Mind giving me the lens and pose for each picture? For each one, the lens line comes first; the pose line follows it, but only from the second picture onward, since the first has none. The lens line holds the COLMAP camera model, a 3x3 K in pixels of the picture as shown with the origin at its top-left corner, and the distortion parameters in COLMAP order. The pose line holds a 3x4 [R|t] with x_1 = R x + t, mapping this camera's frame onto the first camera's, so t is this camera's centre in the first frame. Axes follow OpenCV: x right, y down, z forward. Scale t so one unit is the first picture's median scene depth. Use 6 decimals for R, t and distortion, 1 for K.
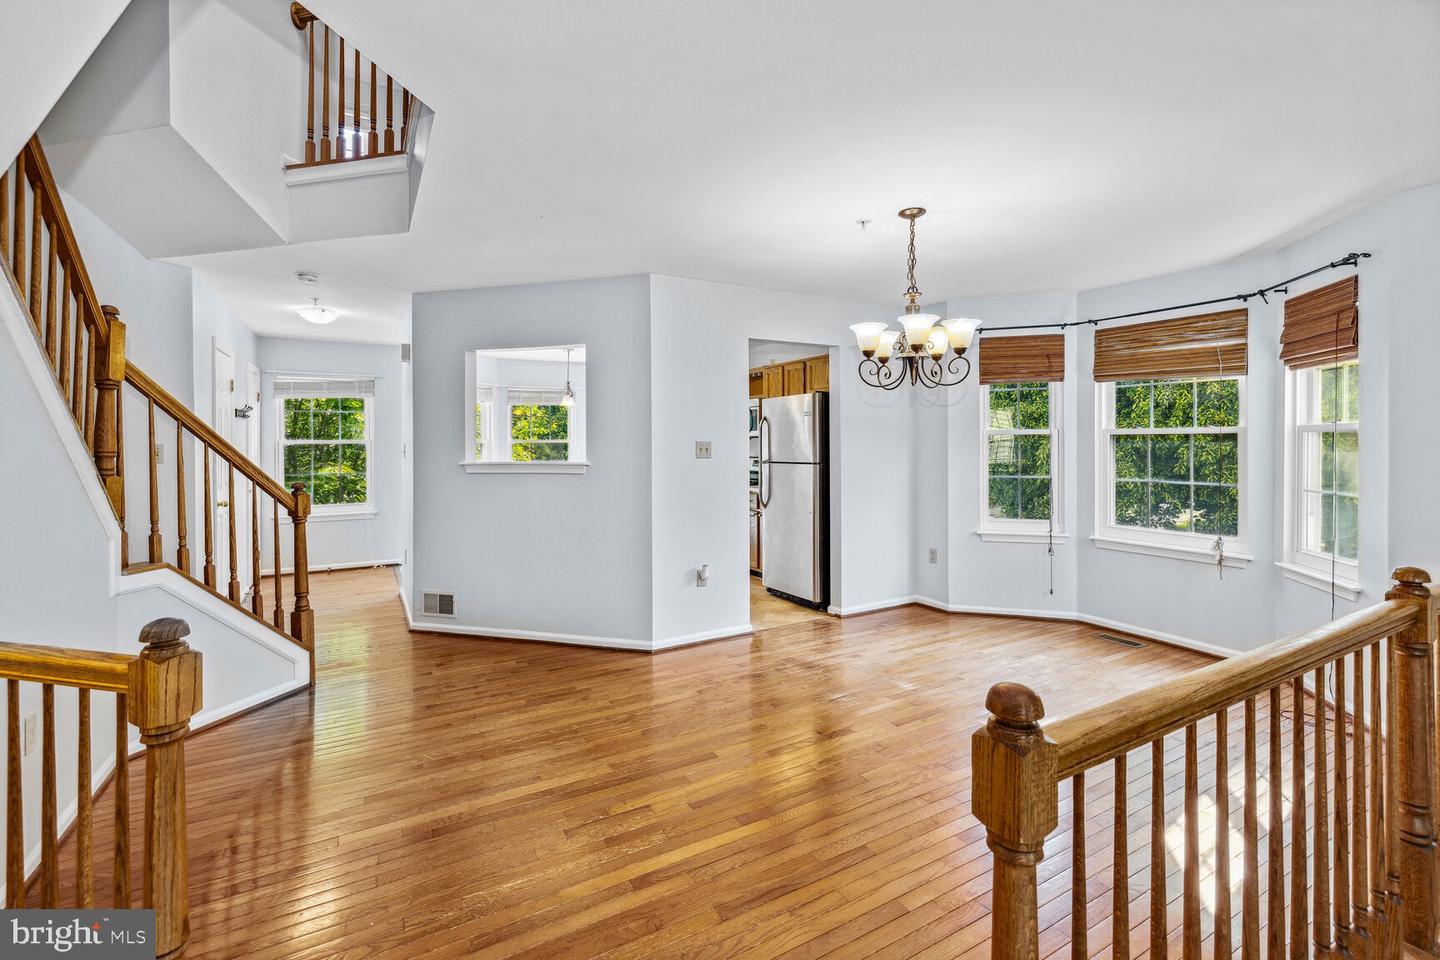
lens RADIAL K [[625.0, 0, 721.9], [0, 625.0, 435.3], [0, 0, 1]] dist [-0.000754, -0.000057]
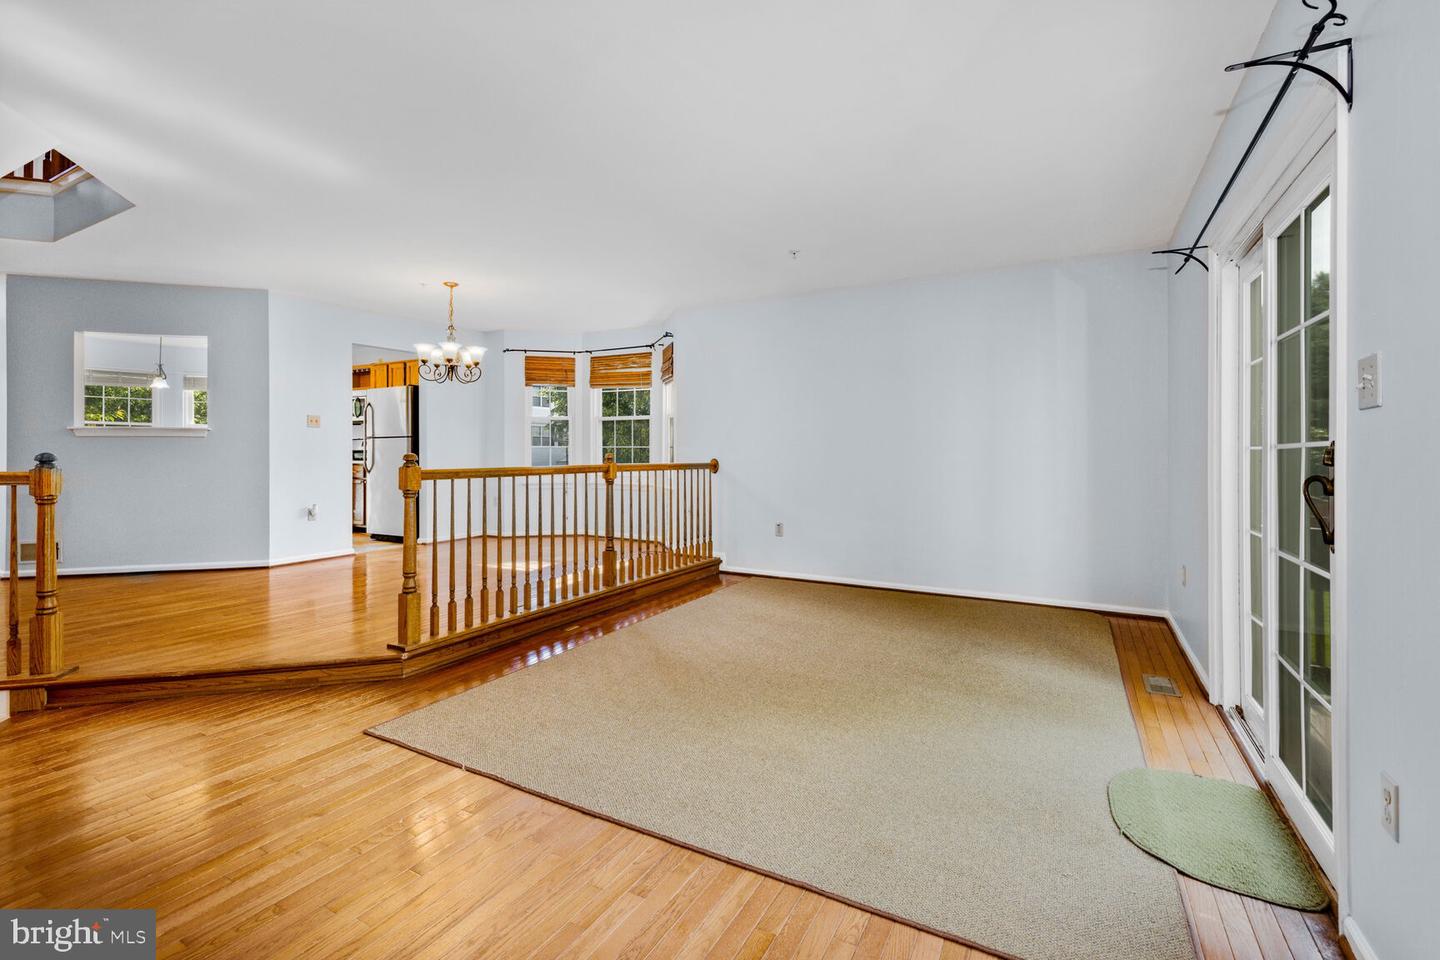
lens RADIAL K [[641.6, 0, 711.0], [0, 641.6, 454.2], [0, 0, 1]] dist [-0.000906, 0.000437]
pose [[0.864396, 0.003162, 0.502801, 0.017059], [-0.011376, 0.999847, 0.013269, 0.066114], [-0.502682, -0.017190, 0.864300, -0.661052]]
